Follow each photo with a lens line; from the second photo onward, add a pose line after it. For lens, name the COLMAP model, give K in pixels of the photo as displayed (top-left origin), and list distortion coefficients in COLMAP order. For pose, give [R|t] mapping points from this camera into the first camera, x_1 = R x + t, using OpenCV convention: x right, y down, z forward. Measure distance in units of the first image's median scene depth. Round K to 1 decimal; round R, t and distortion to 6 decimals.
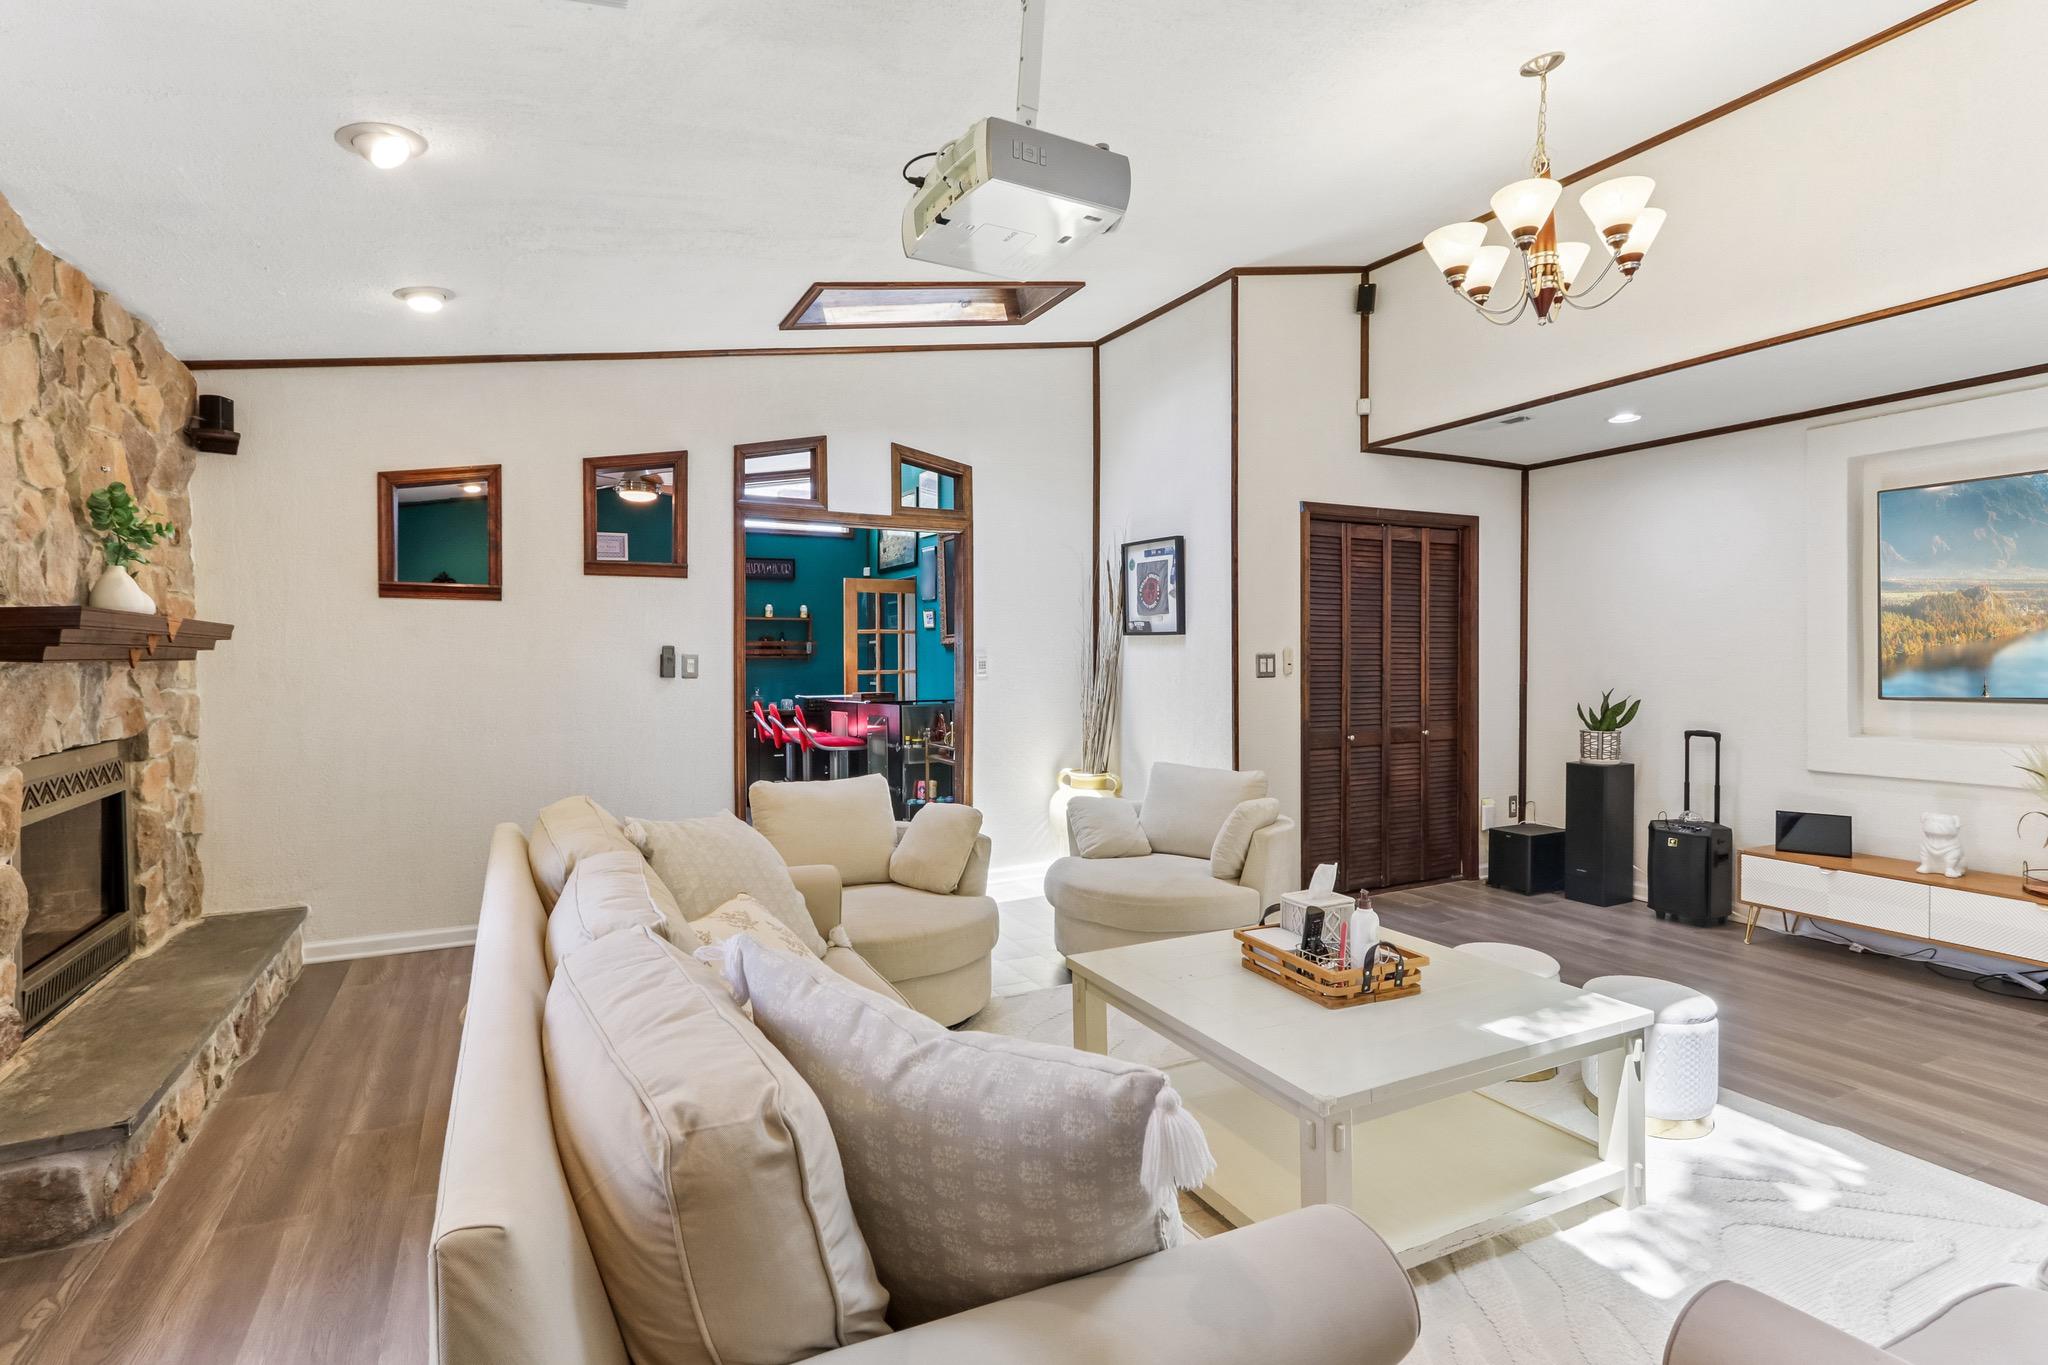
lens RADIAL K [[968.7, 0, 1020.4], [0, 968.7, 666.3], [0, 0, 1]] dist [-0.006235, 0.005272]
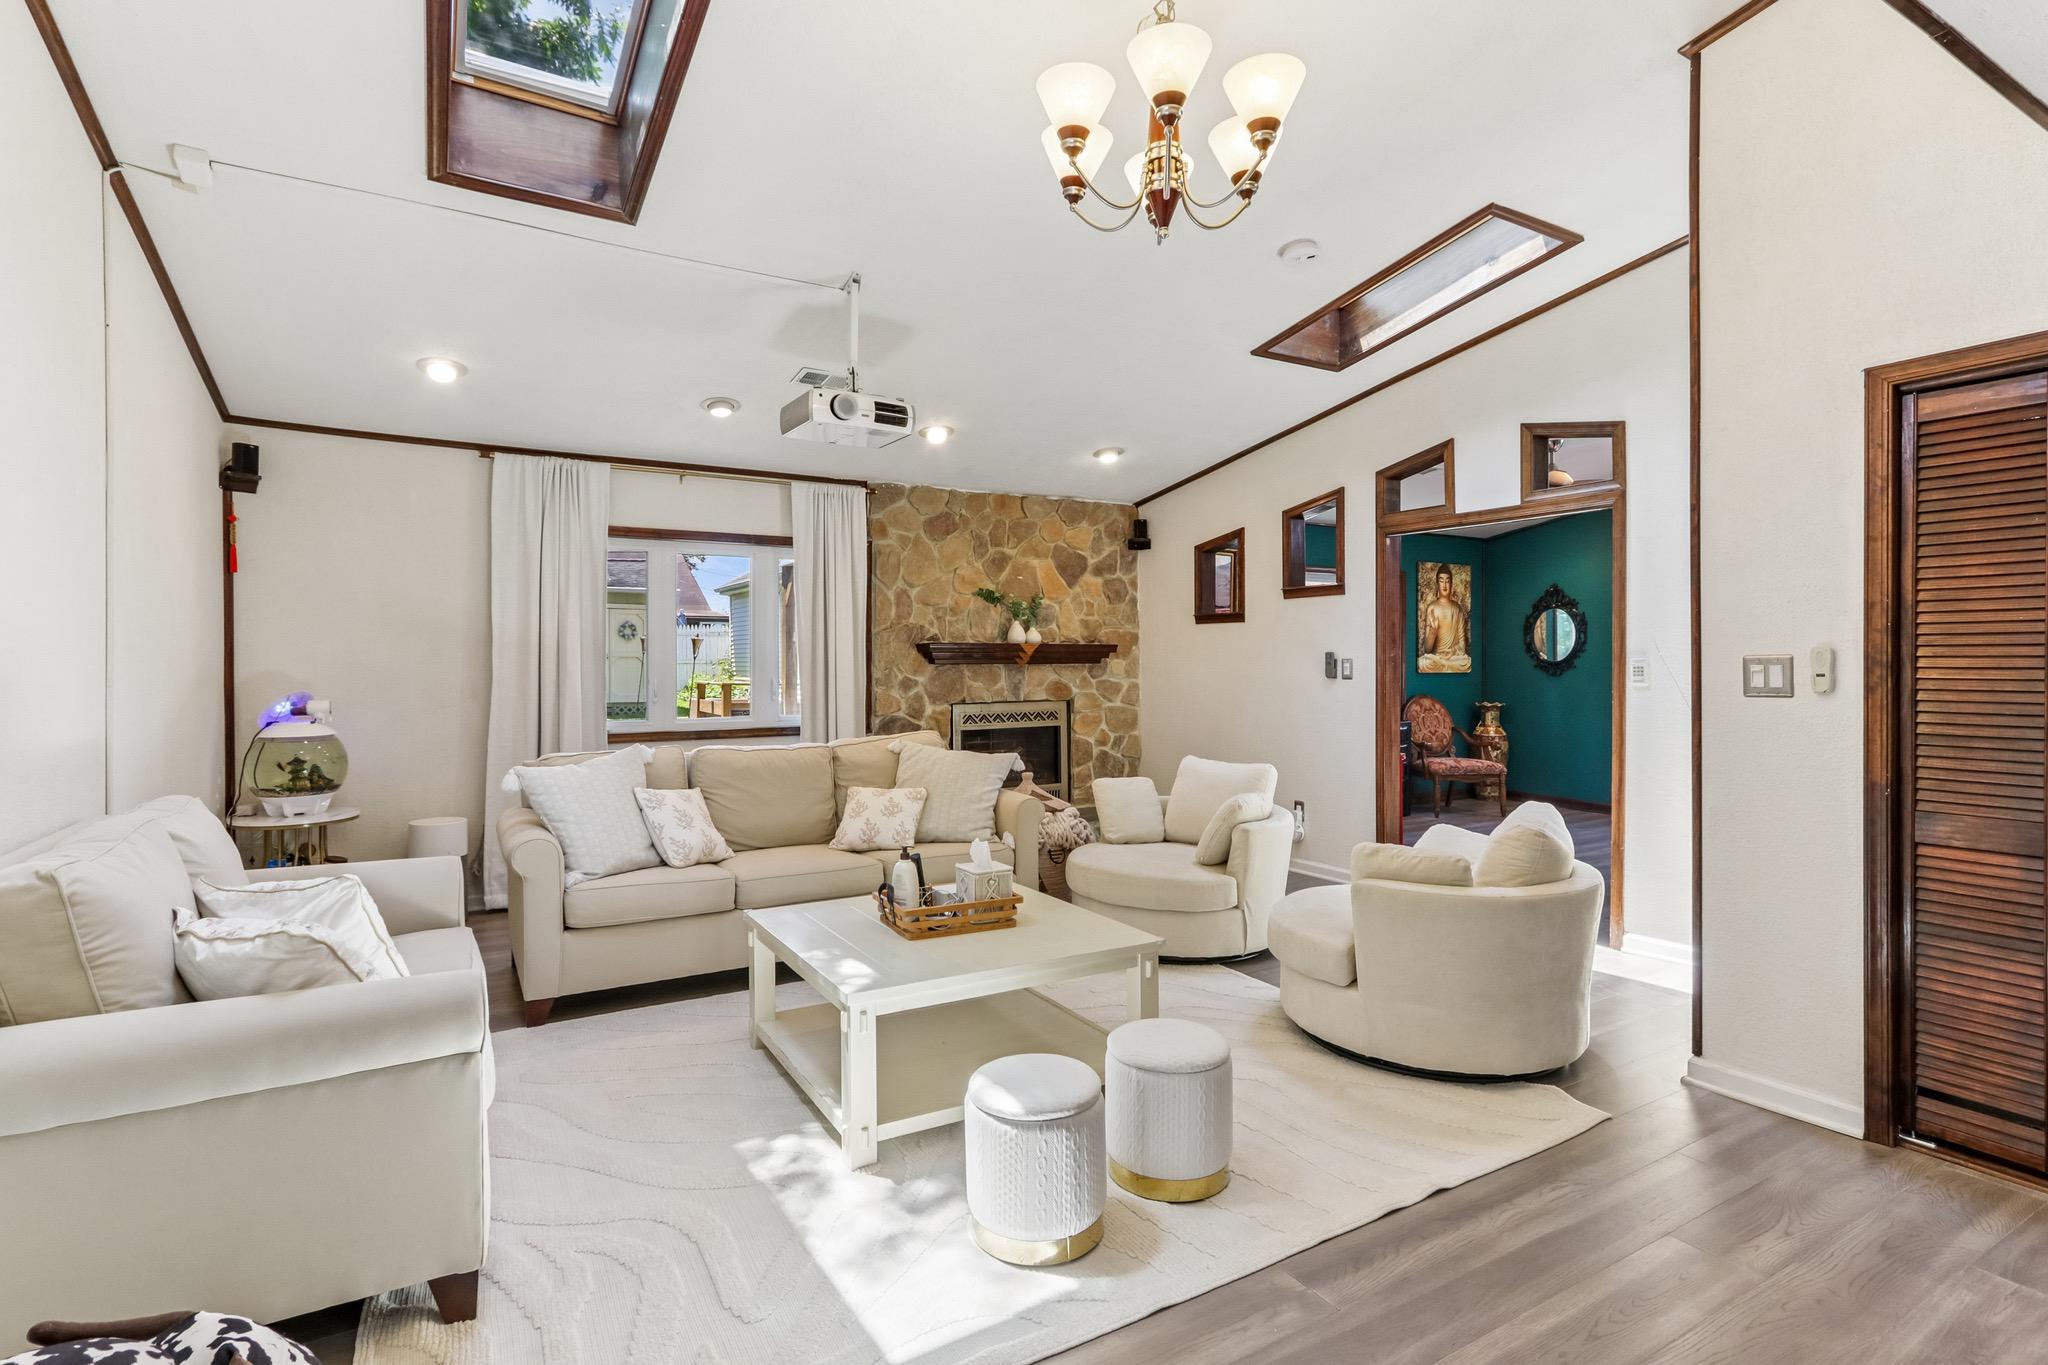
lens RADIAL K [[968.7, 0, 1005.8], [0, 968.7, 671.0], [0, 0, 1]] dist [-0.006235, 0.005272]
pose [[0.069715, 0.011103, -0.997505, 0.813598], [-0.008085, 0.999912, 0.010565, -0.006645], [0.997534, 0.007328, 0.069799, 0.507969]]
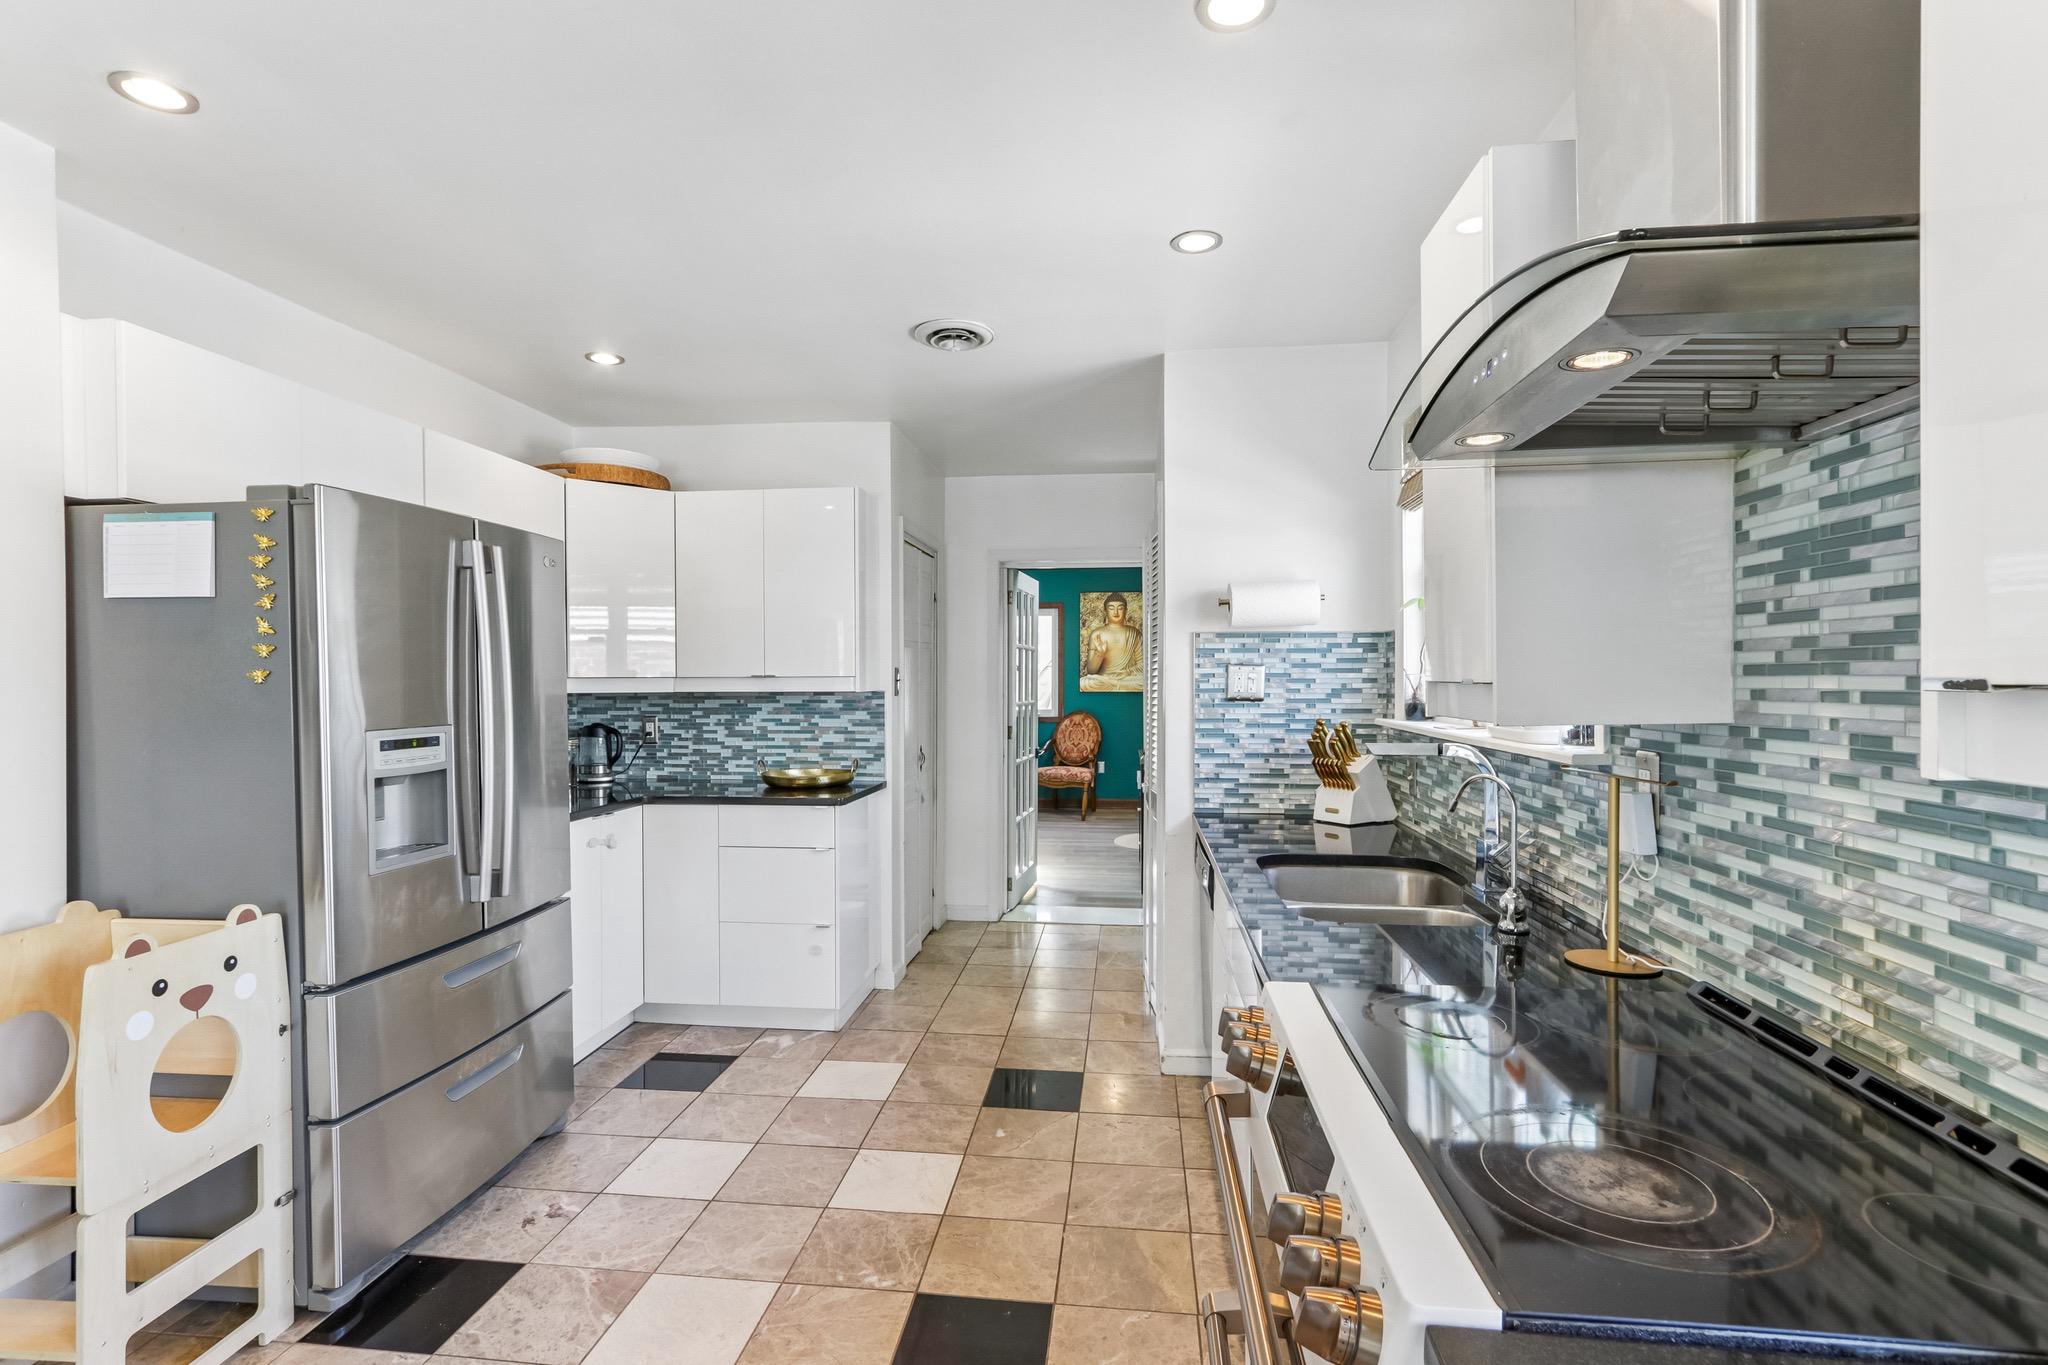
lens RADIAL K [[968.7, 0, 1027.3], [0, 968.7, 694.5], [0, 0, 1]] dist [-0.006235, 0.005272]
pose [[-0.532172, 0.017761, -0.846450, 0.864245], [-0.002574, 0.999741, 0.022596, -0.032996], [0.846632, 0.014203, -0.531989, 2.551773]]
